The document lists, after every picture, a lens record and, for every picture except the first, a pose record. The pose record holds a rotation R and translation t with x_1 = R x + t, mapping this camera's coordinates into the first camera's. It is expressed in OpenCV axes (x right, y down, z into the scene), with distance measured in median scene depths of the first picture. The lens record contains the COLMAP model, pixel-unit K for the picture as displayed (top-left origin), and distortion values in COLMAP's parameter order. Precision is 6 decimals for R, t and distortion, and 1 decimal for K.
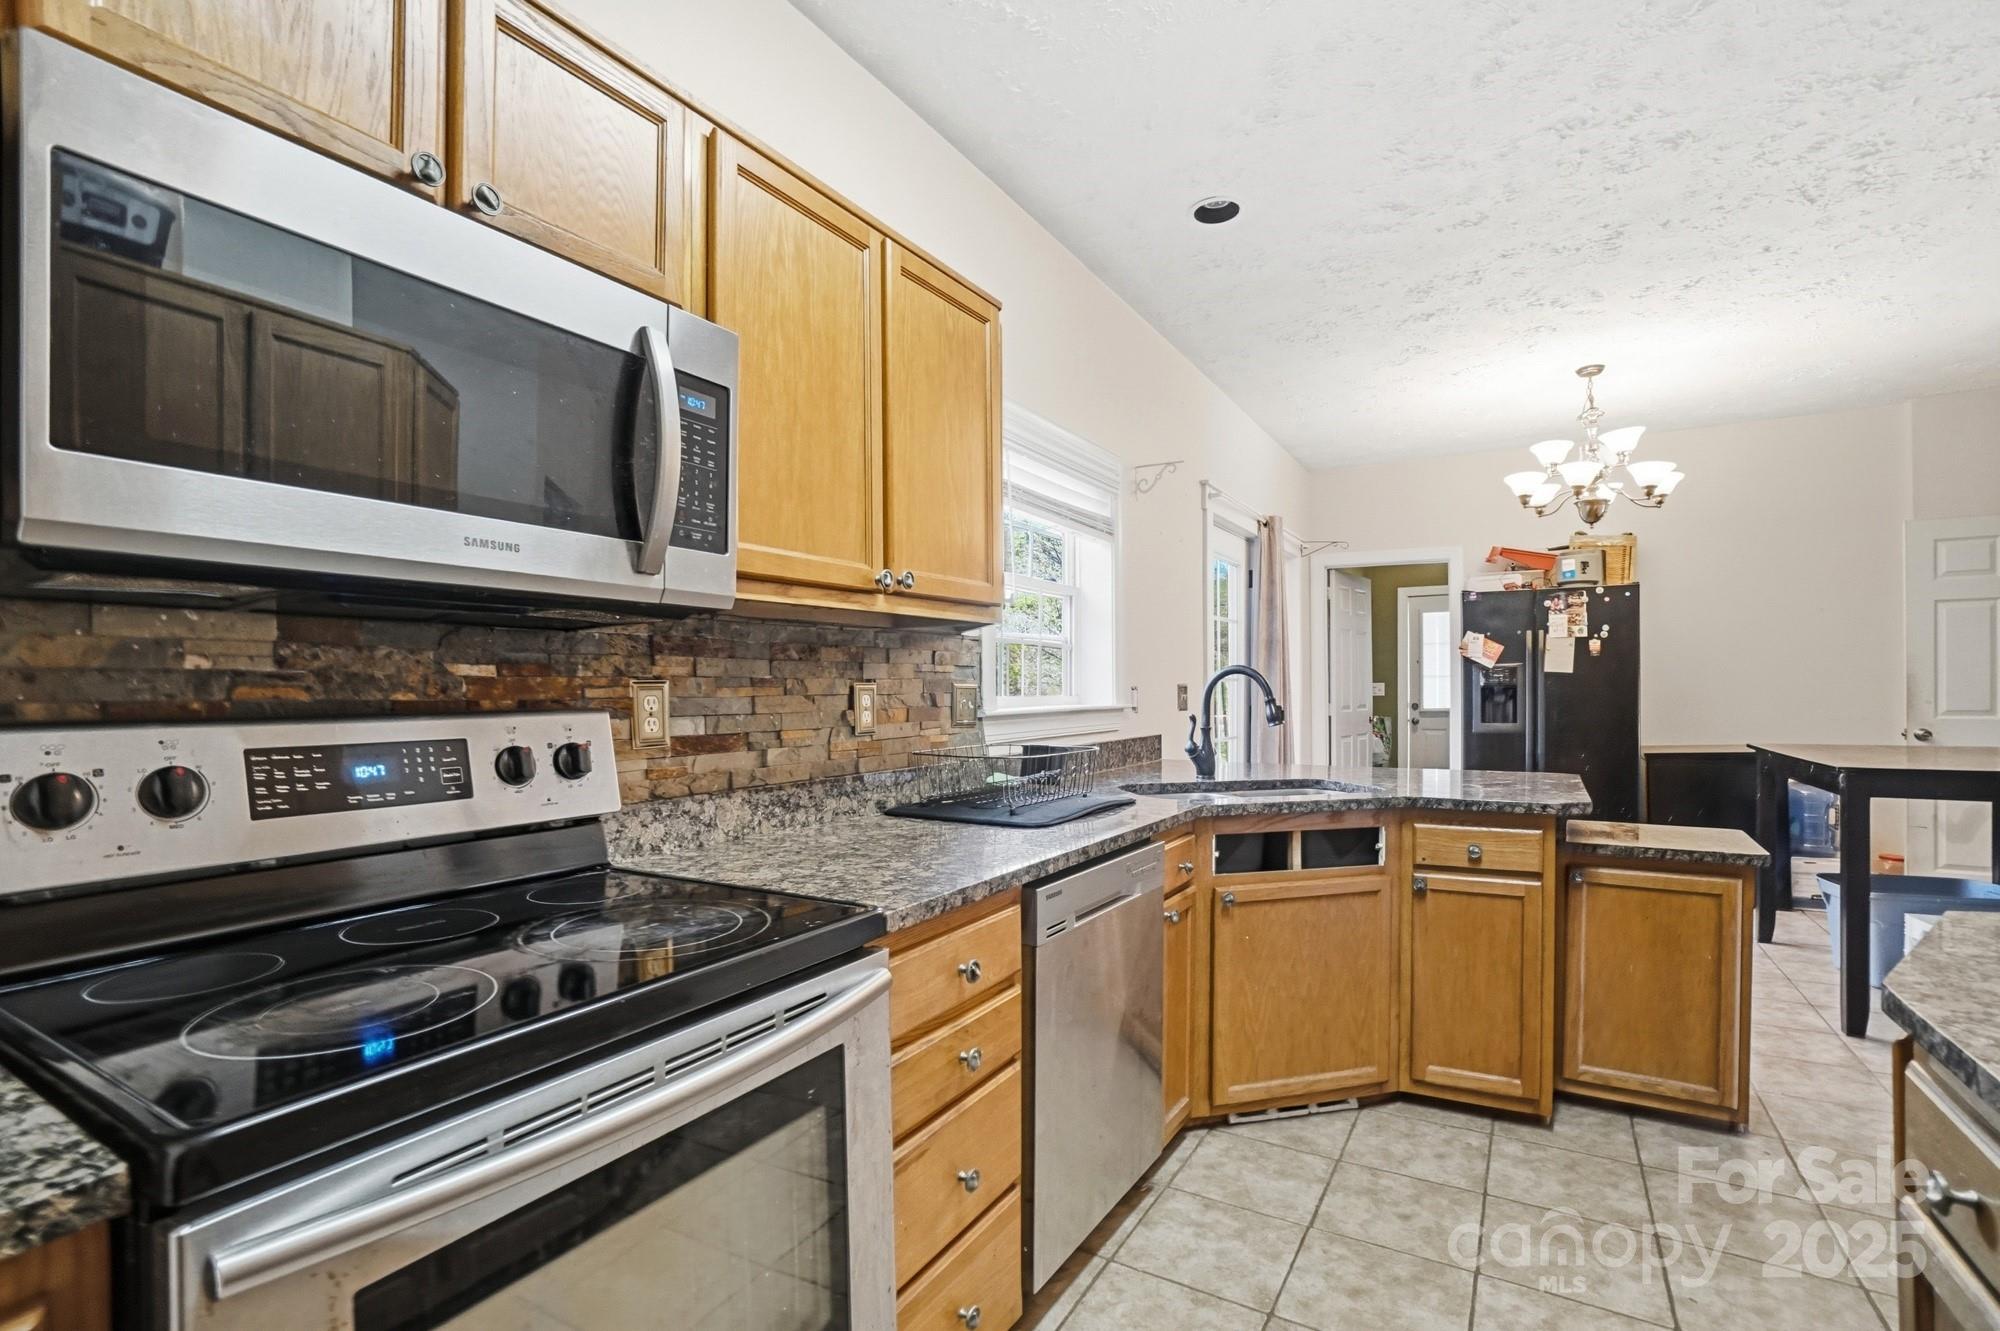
lens RADIAL K [[914.3, 0, 996.6], [0, 914.3, 677.0], [0, 0, 1]] dist [-0.041985, 0.016936]
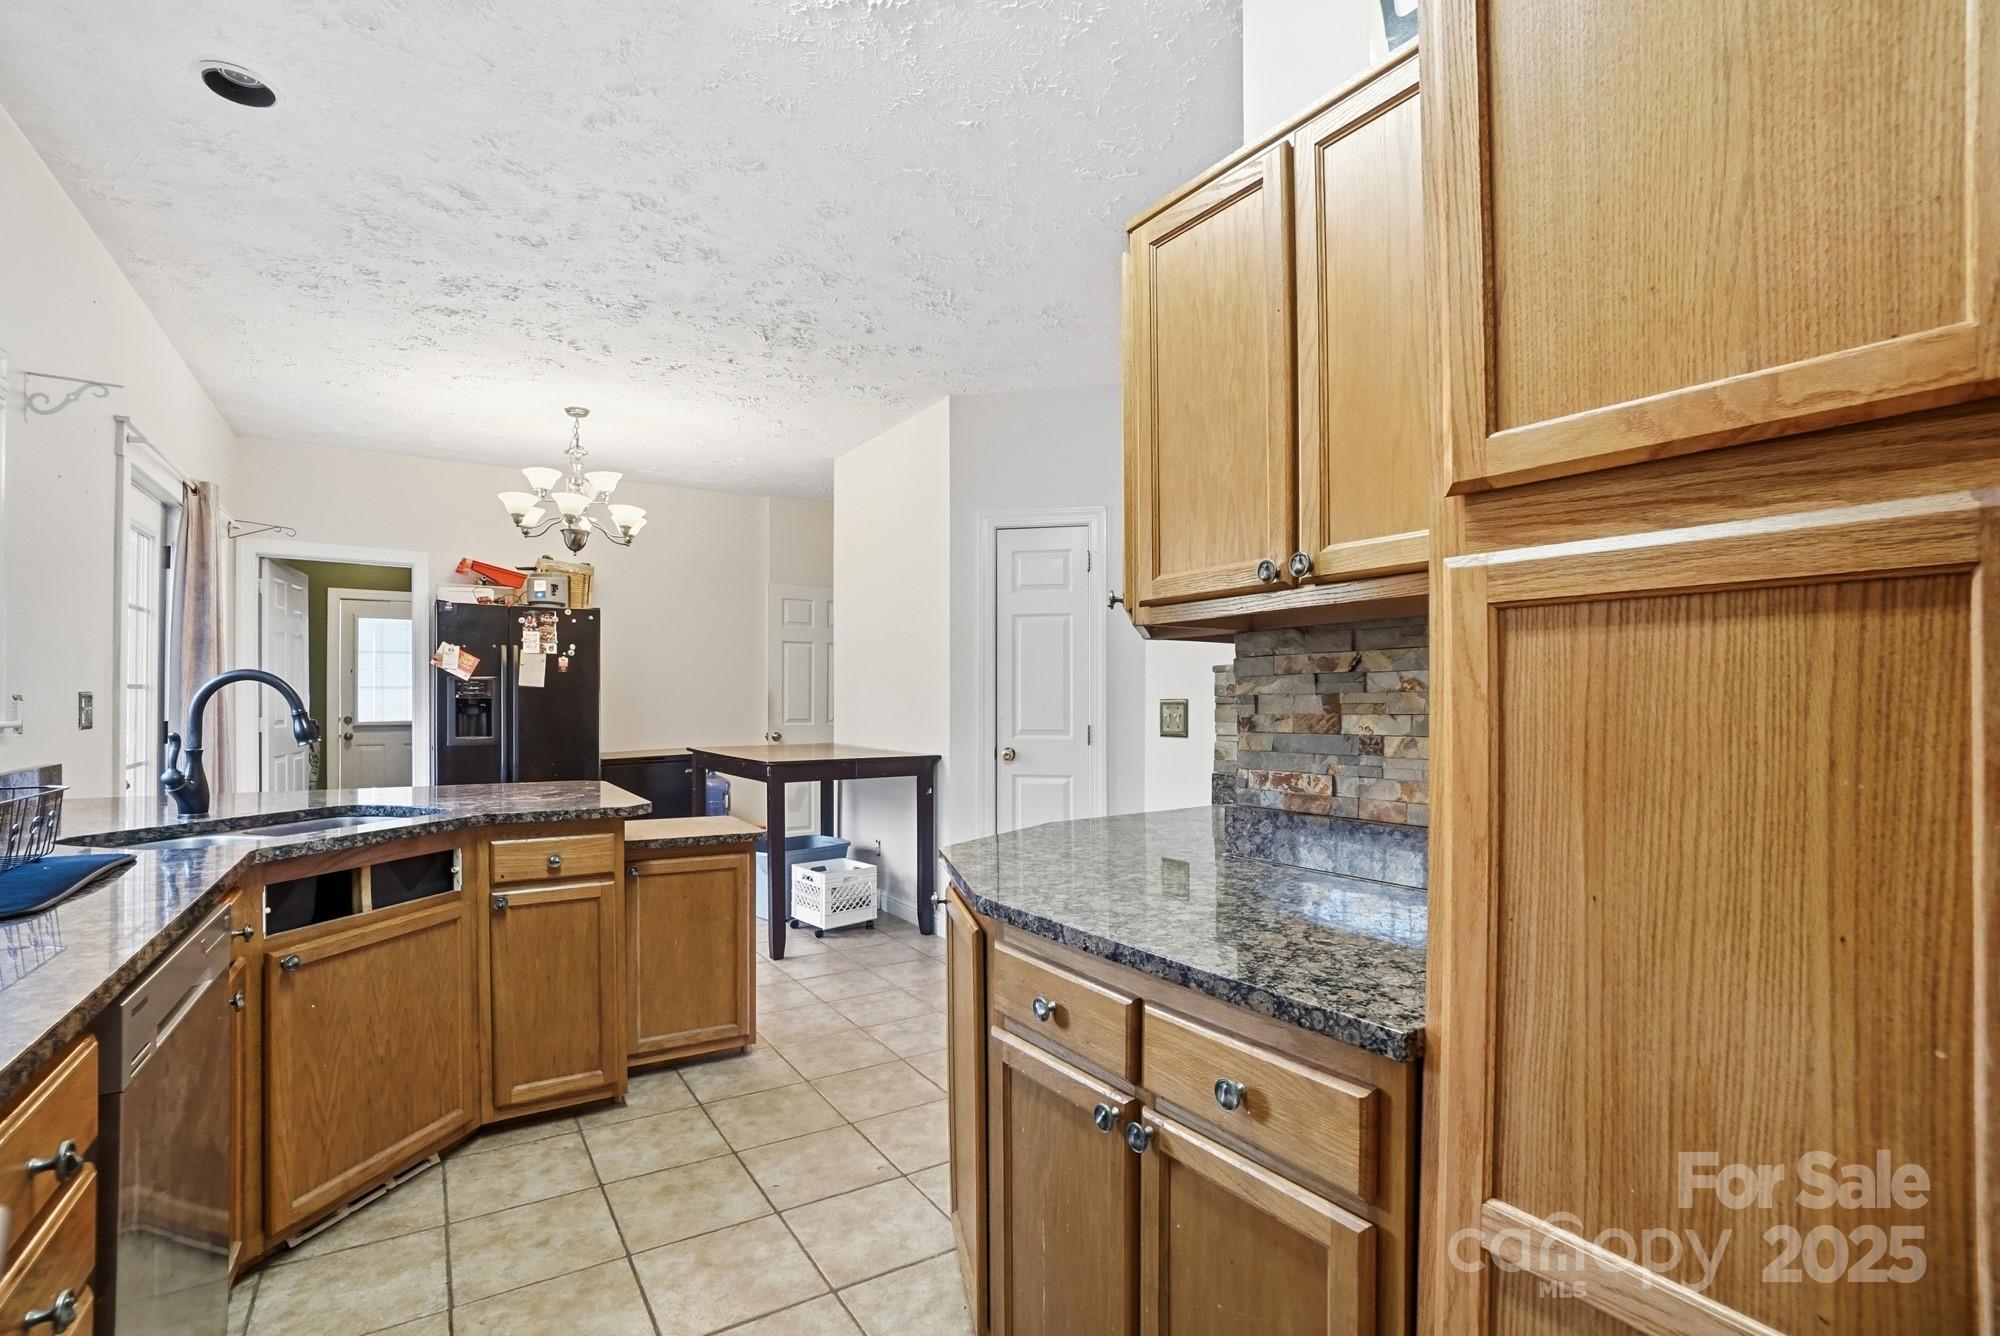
lens RADIAL K [[918.6, 0, 971.0], [0, 918.6, 675.0], [0, 0, 1]] dist [-0.042488, 0.017579]
pose [[0.471357, 0.030929, 0.881400, -0.153461], [-0.016194, 0.999520, -0.026414, 0.002707], [-0.881794, -0.001823, 0.471632, 0.096762]]
